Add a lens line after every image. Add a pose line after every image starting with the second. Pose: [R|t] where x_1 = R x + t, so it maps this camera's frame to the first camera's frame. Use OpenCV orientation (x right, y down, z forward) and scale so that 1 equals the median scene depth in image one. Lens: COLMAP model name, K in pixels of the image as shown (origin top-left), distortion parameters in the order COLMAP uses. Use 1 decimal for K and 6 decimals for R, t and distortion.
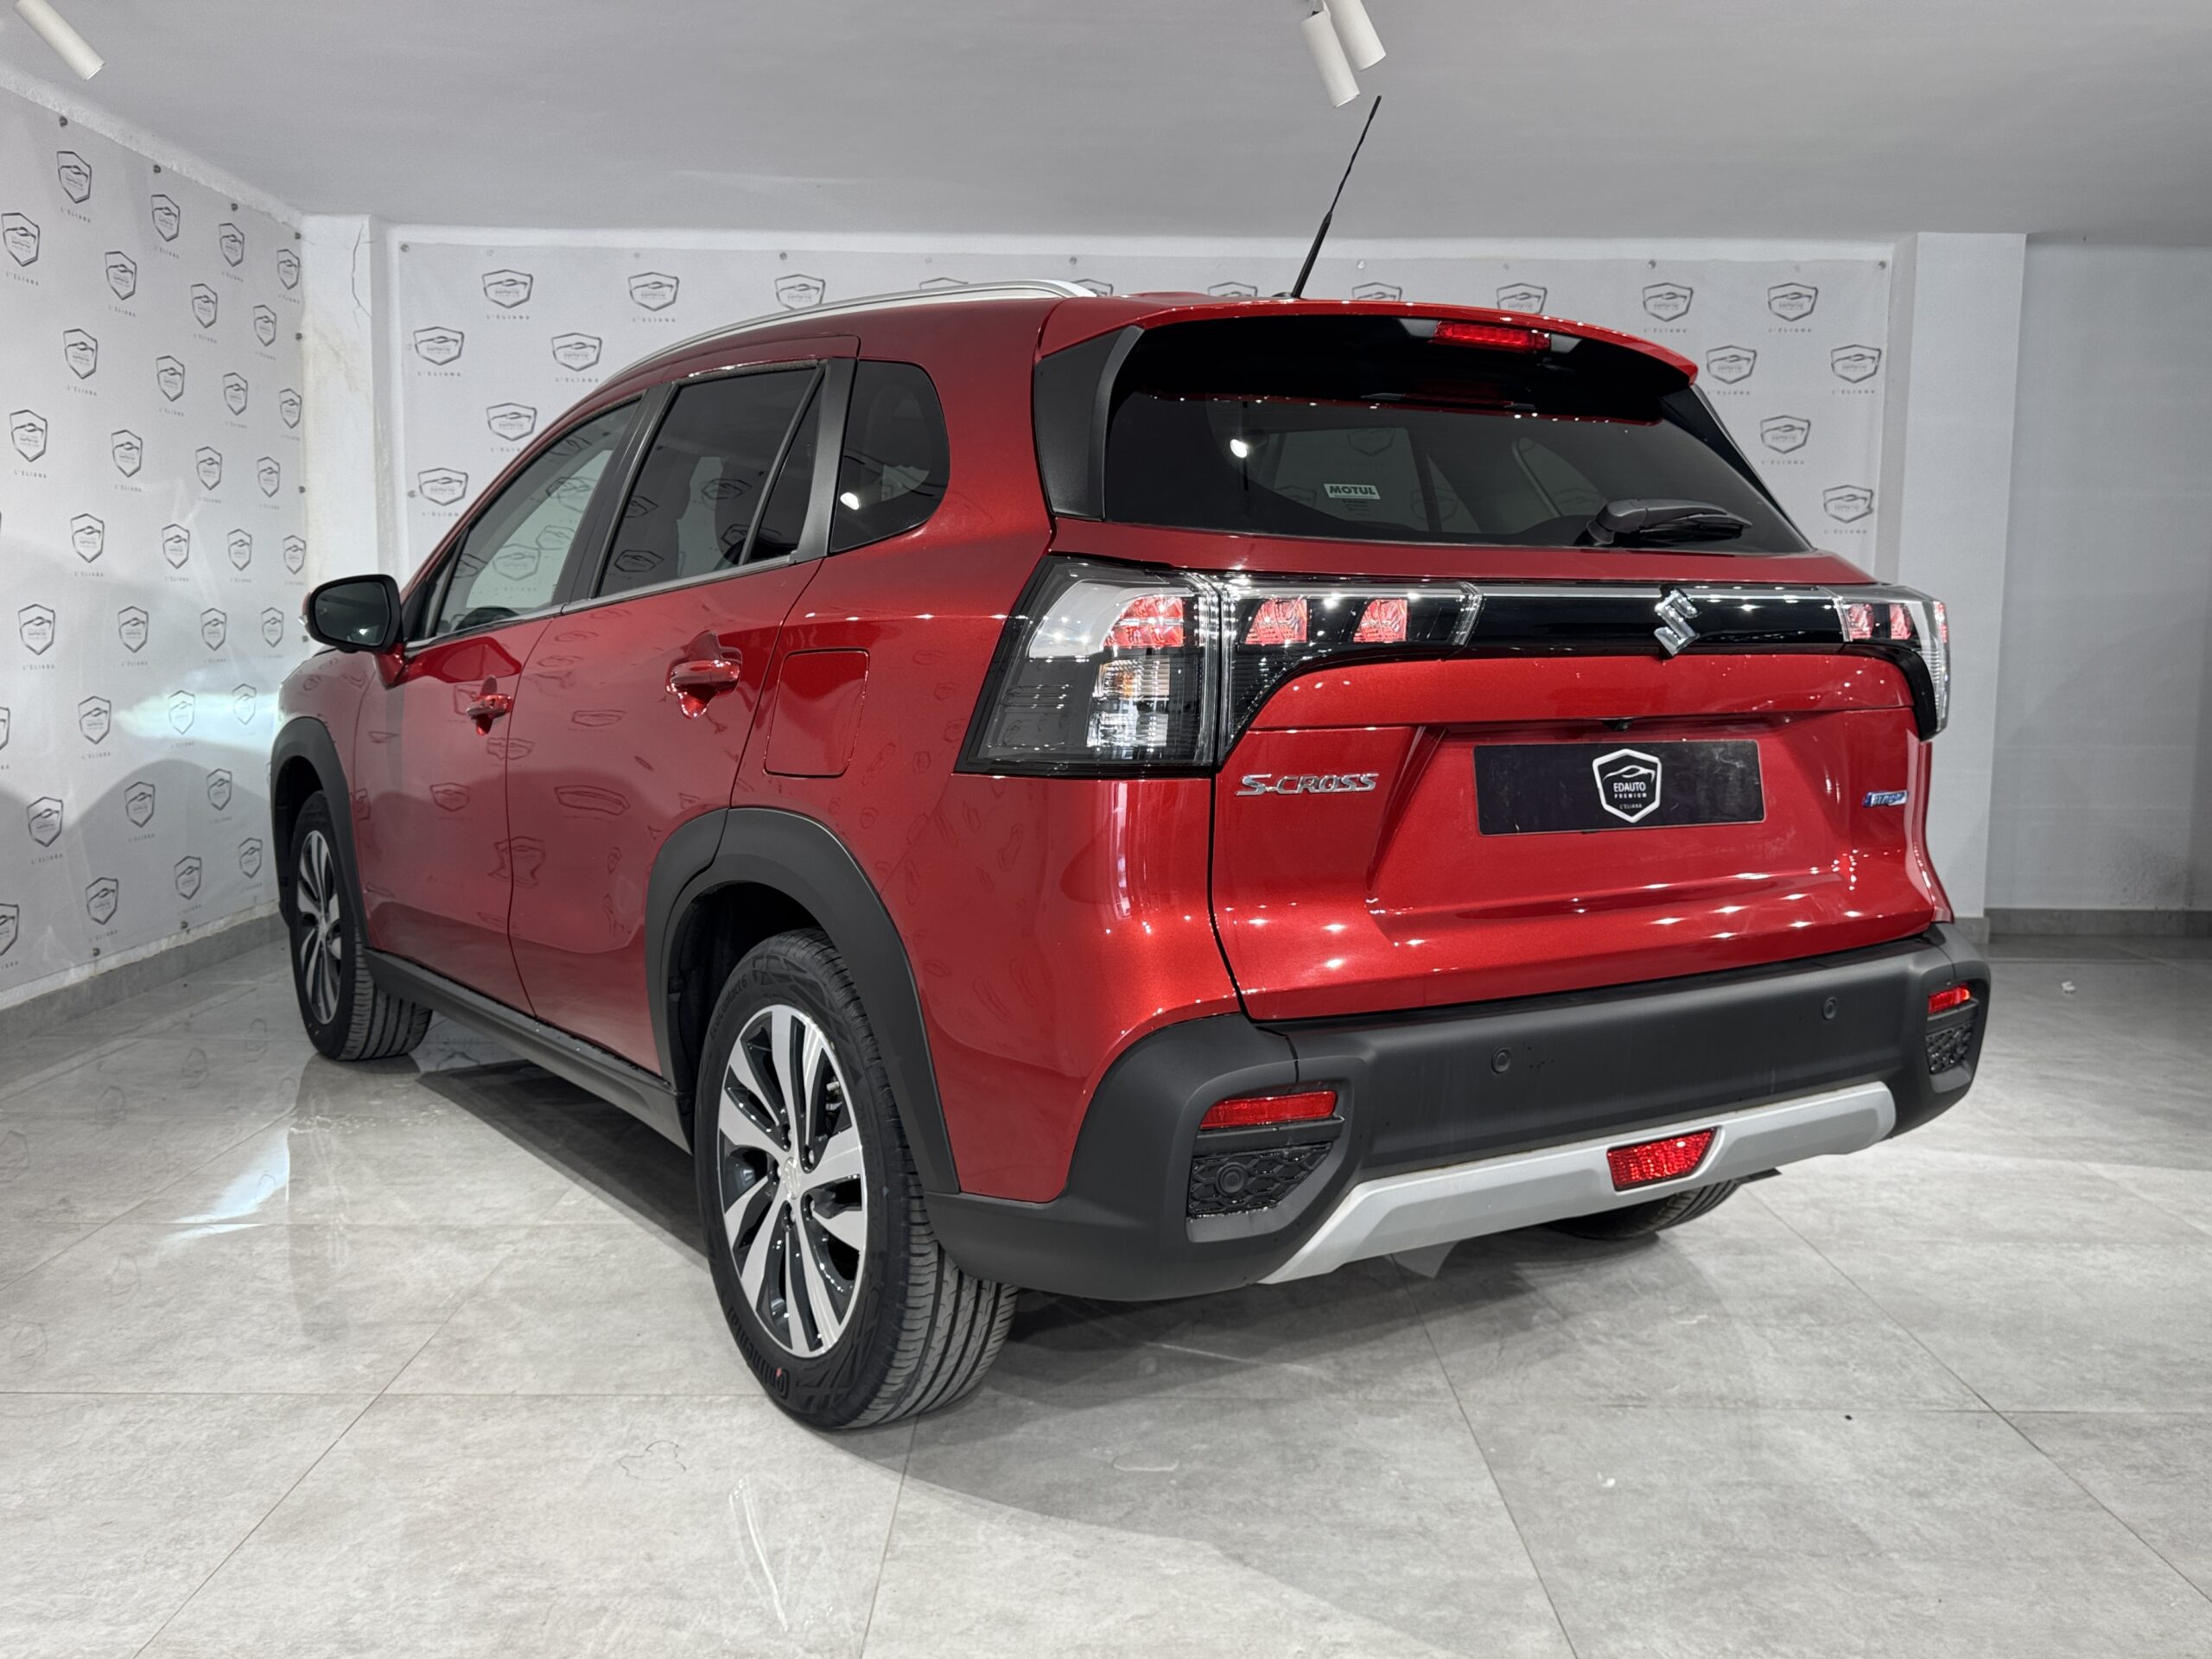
lens RADIAL K [[1921.5, 0, 1134.9], [0, 1921.5, 811.3], [0, 0, 1]] dist [0.115008, -0.177817]
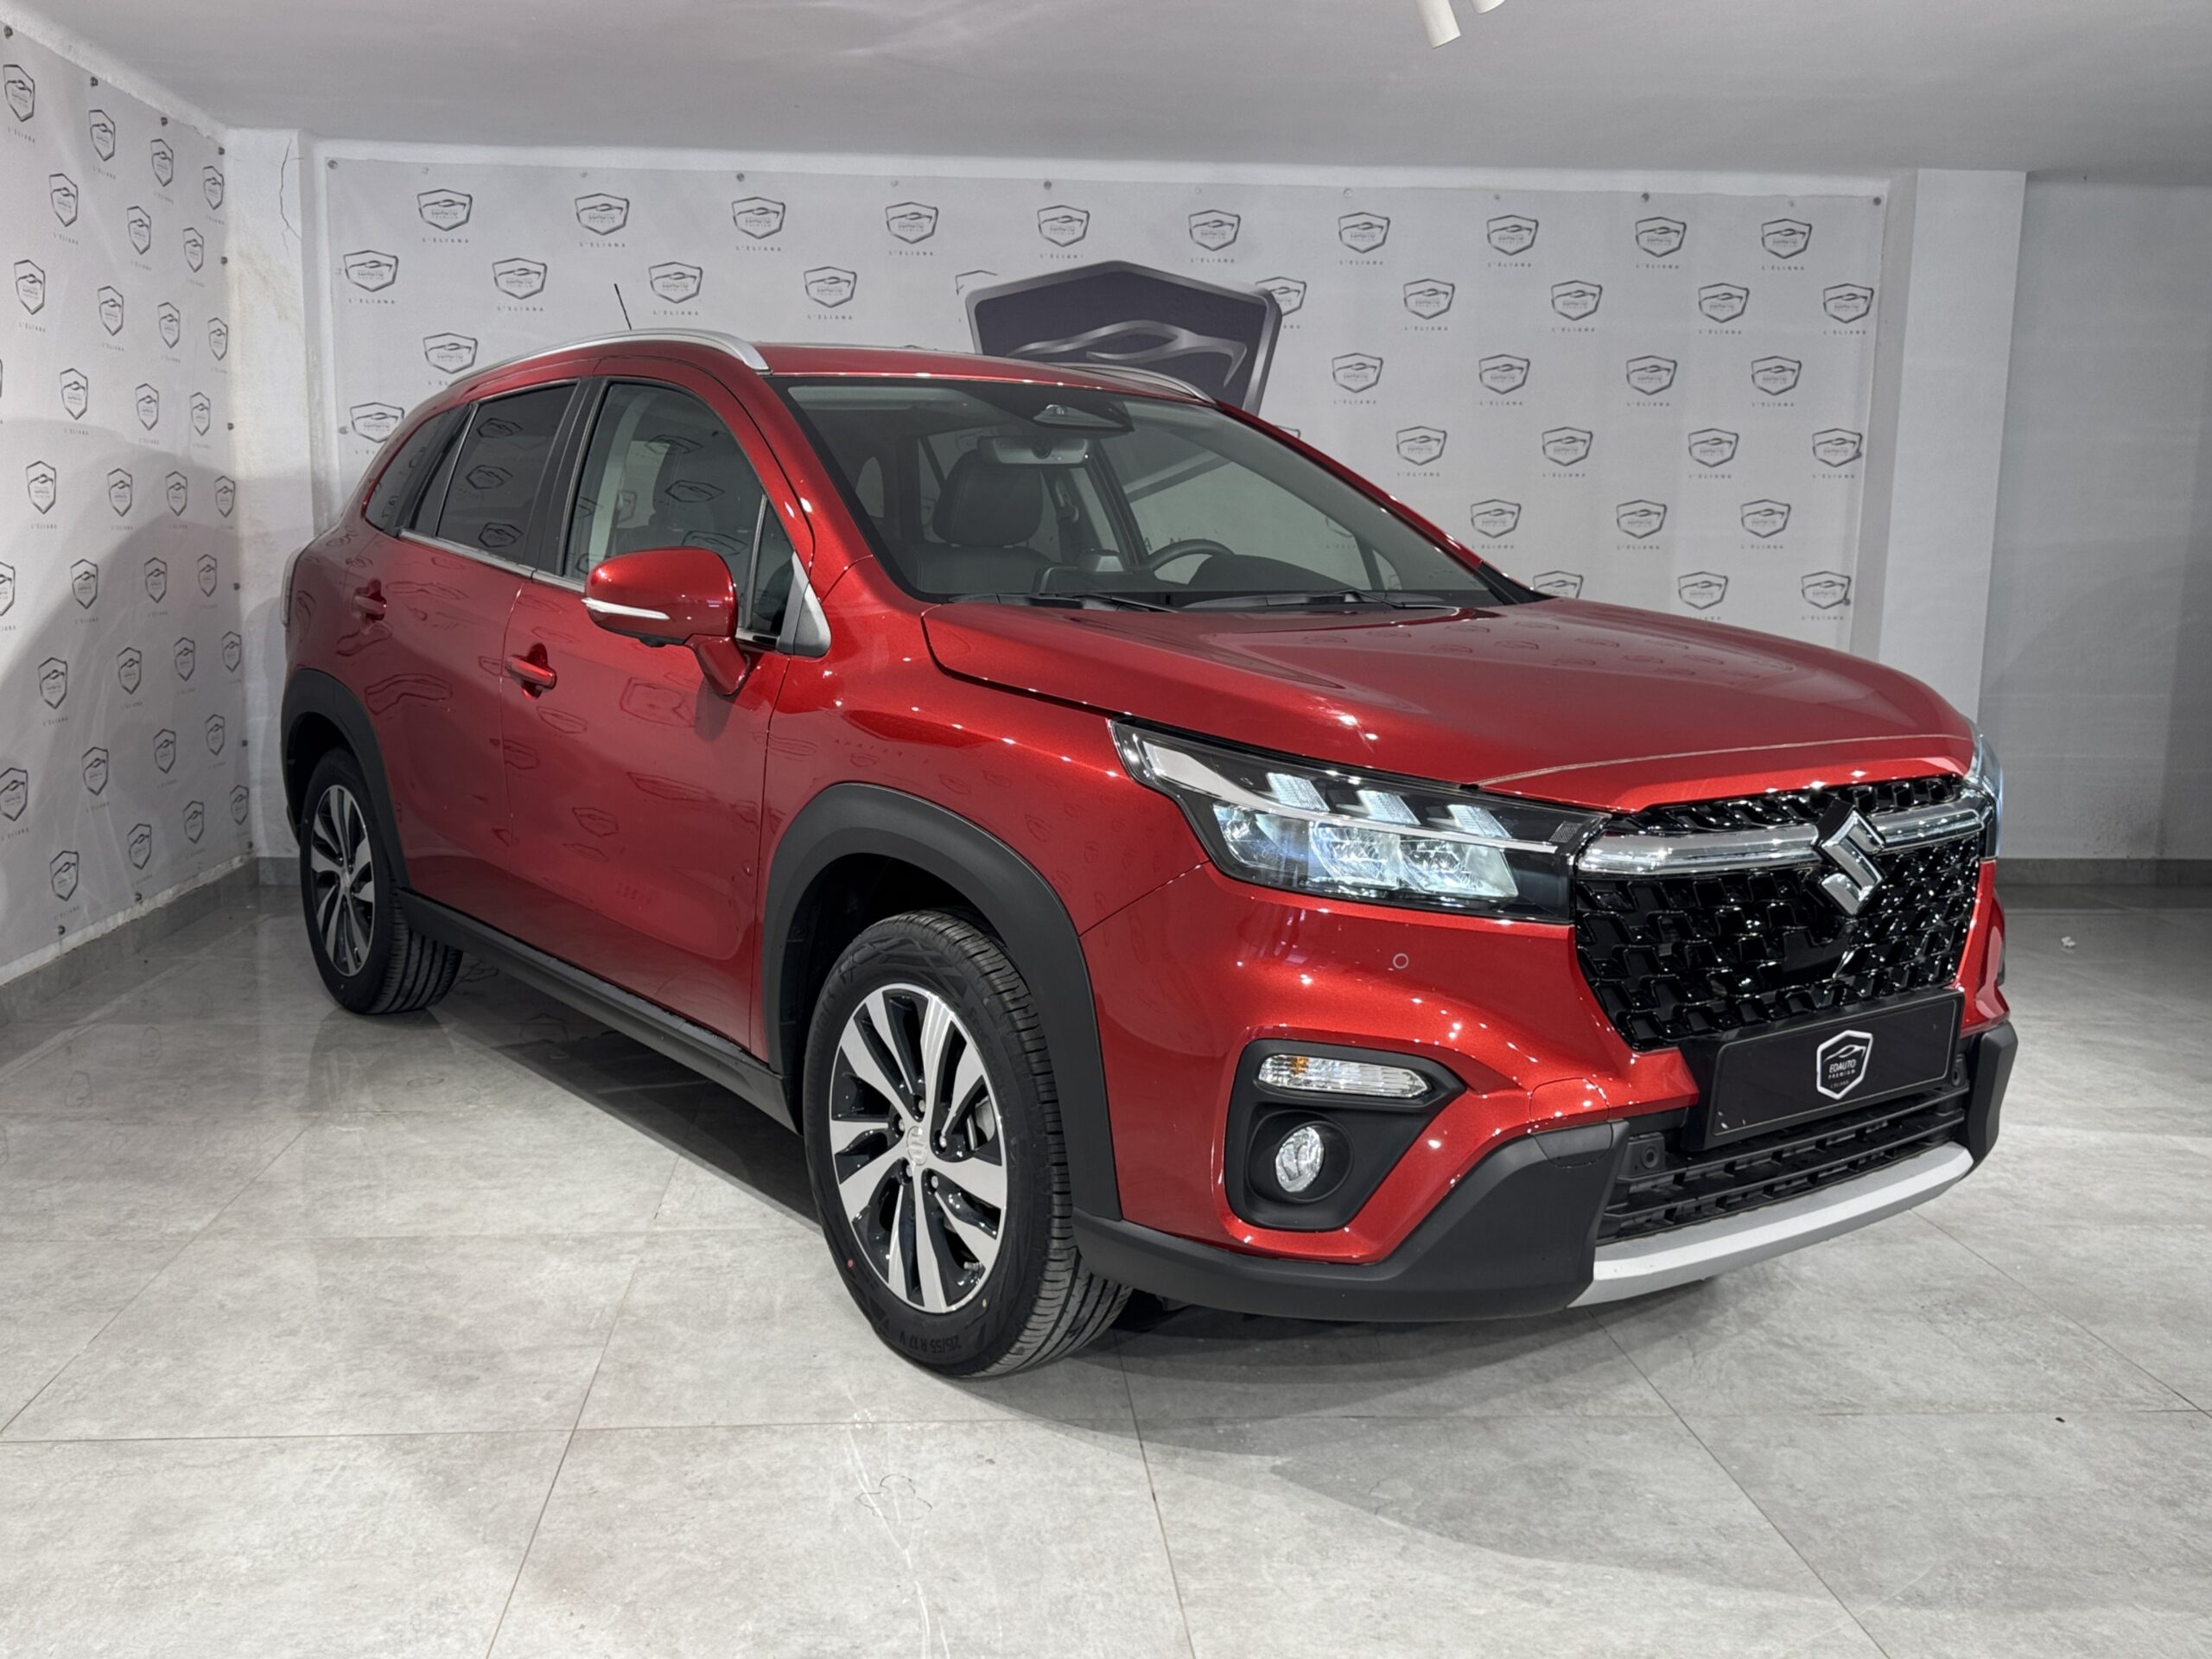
lens RADIAL K [[1984.4, 0, 1089.1], [0, 1984.4, 833.5], [0, 0, 1]] dist [0.080205, -0.109212]
pose [[0.998428, -0.005783, 0.055750, -0.183467], [0.003129, 0.998863, 0.047566, -0.037577], [-0.055962, -0.047317, 0.997311, 0.022254]]
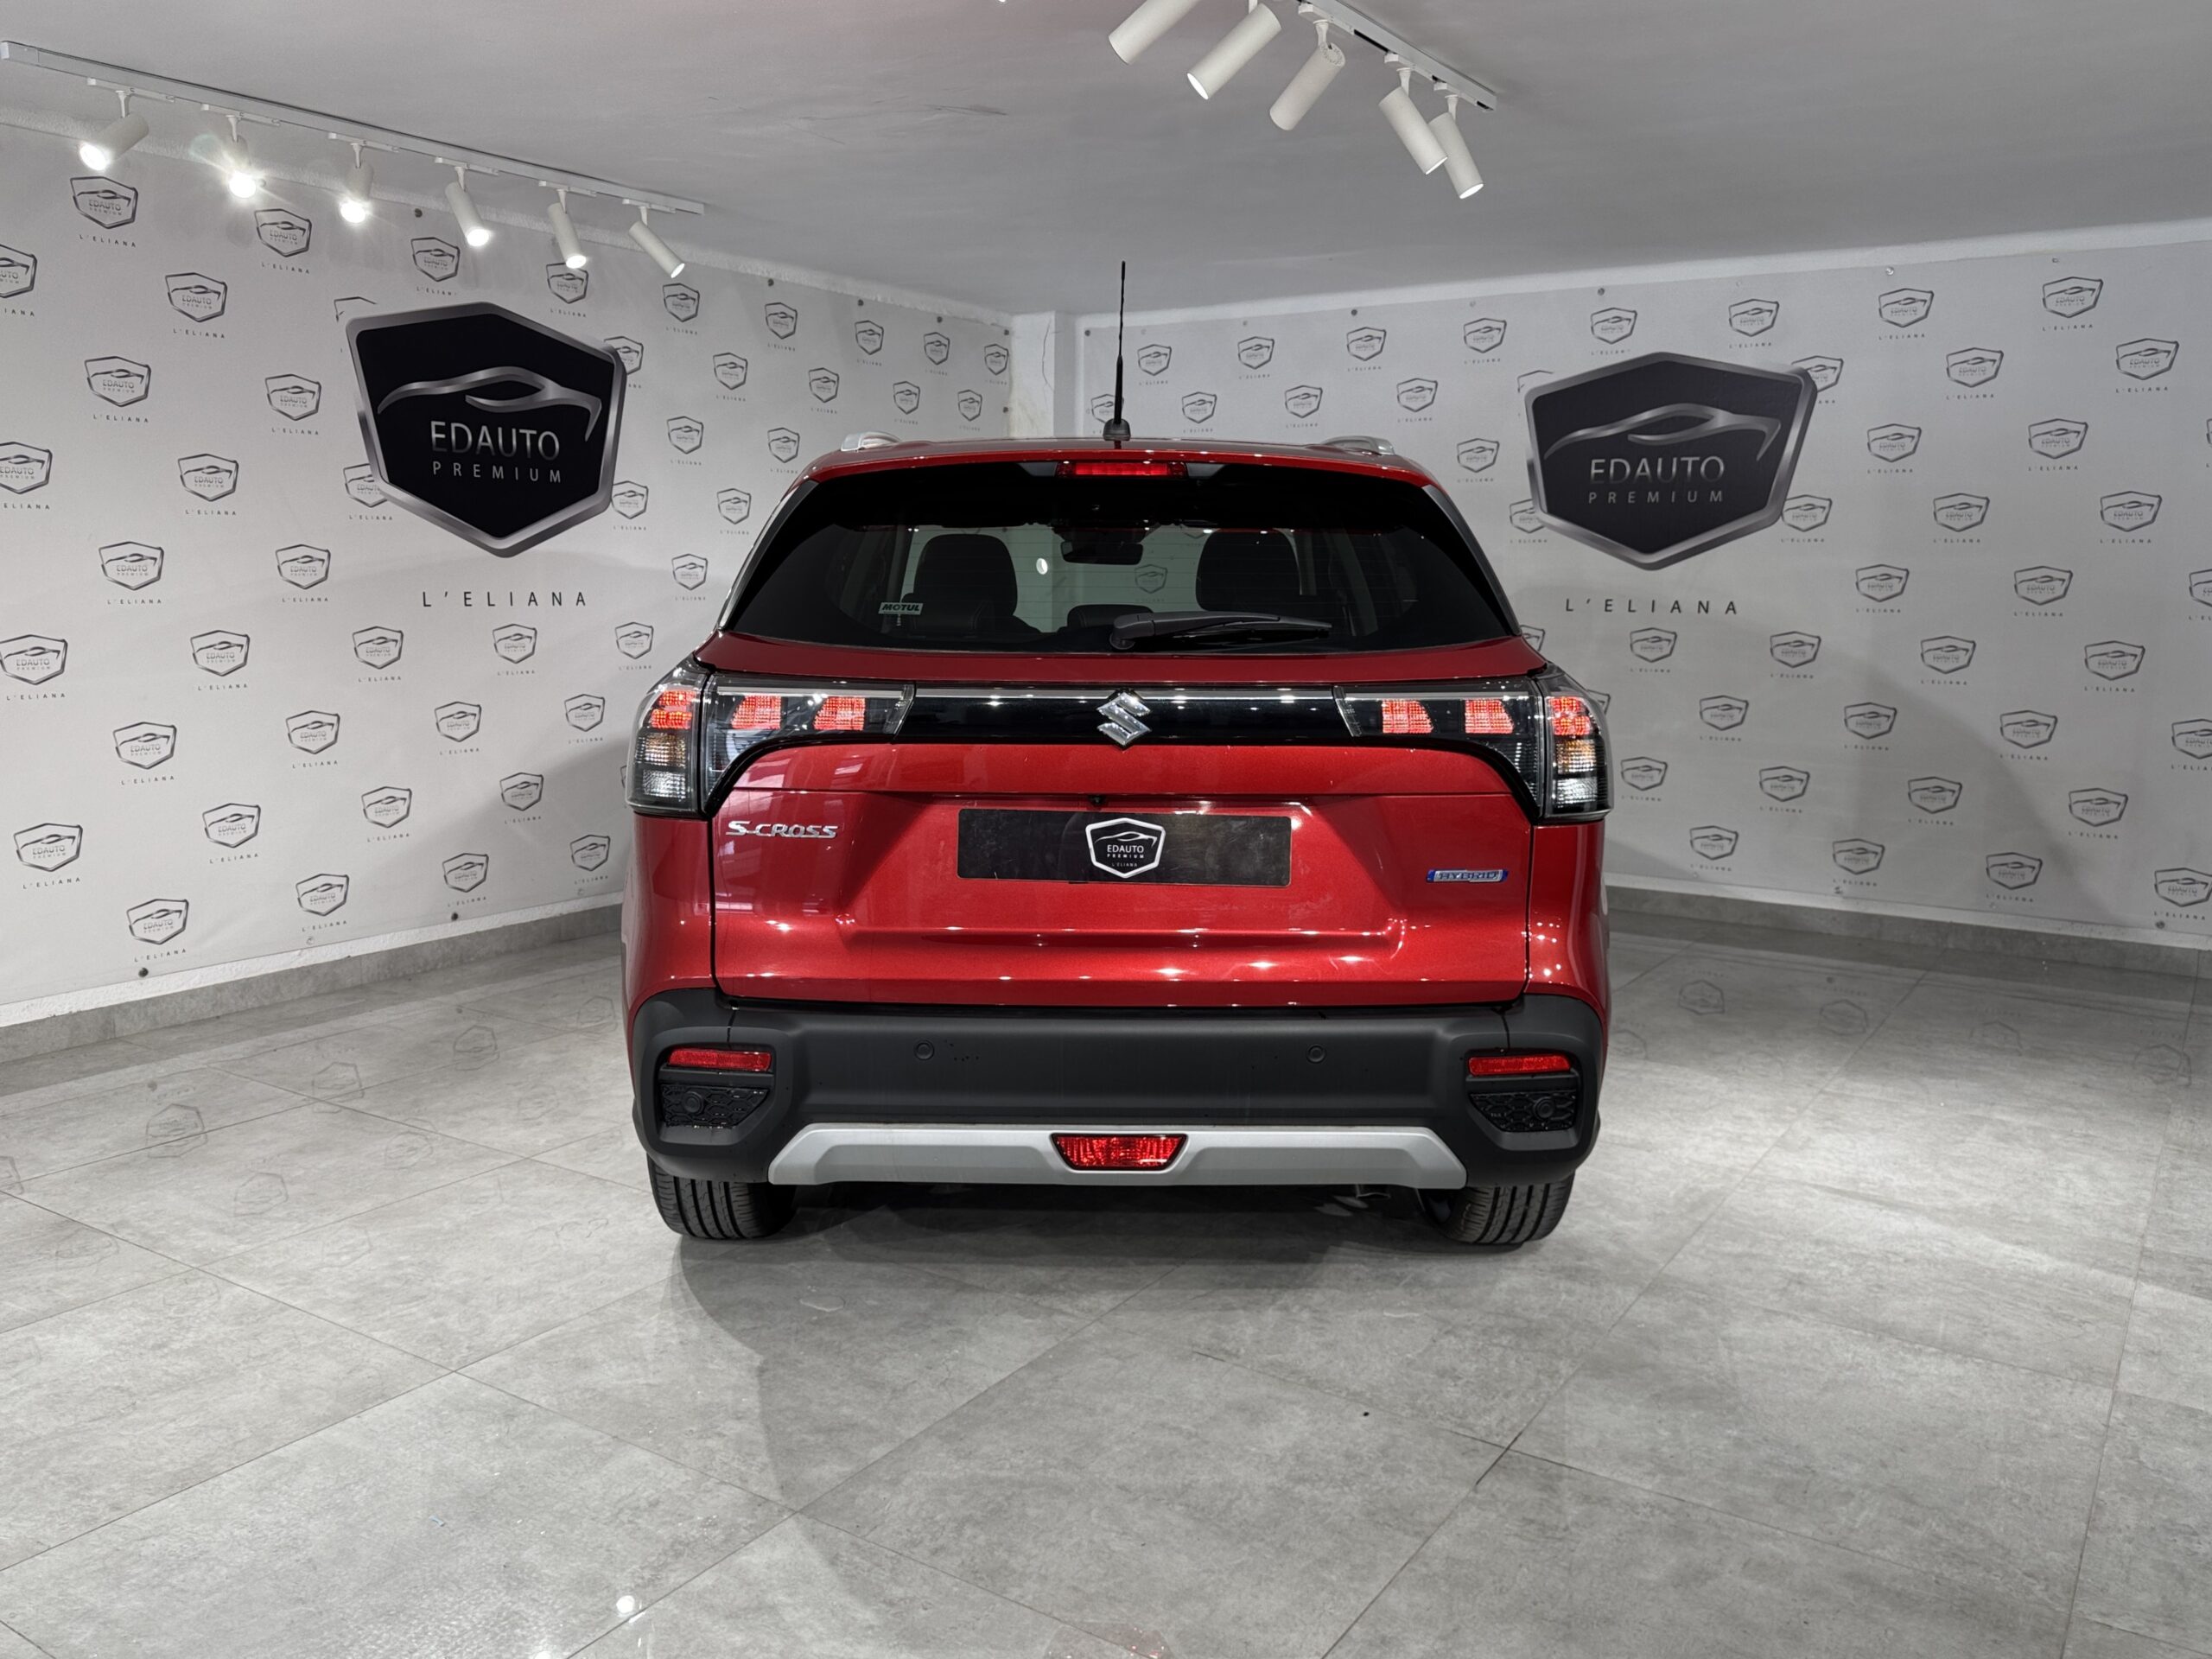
lens RADIAL K [[1729.2, 0, 1084.2], [0, 1729.2, 841.4], [0, 0, 1]] dist [0.056748, -0.037814]
pose [[0.837064, 0.085079, -0.540449, 0.710353], [-0.057597, 0.996049, 0.067594, -0.077511], [0.544065, -0.025452, 0.838657, 0.060224]]
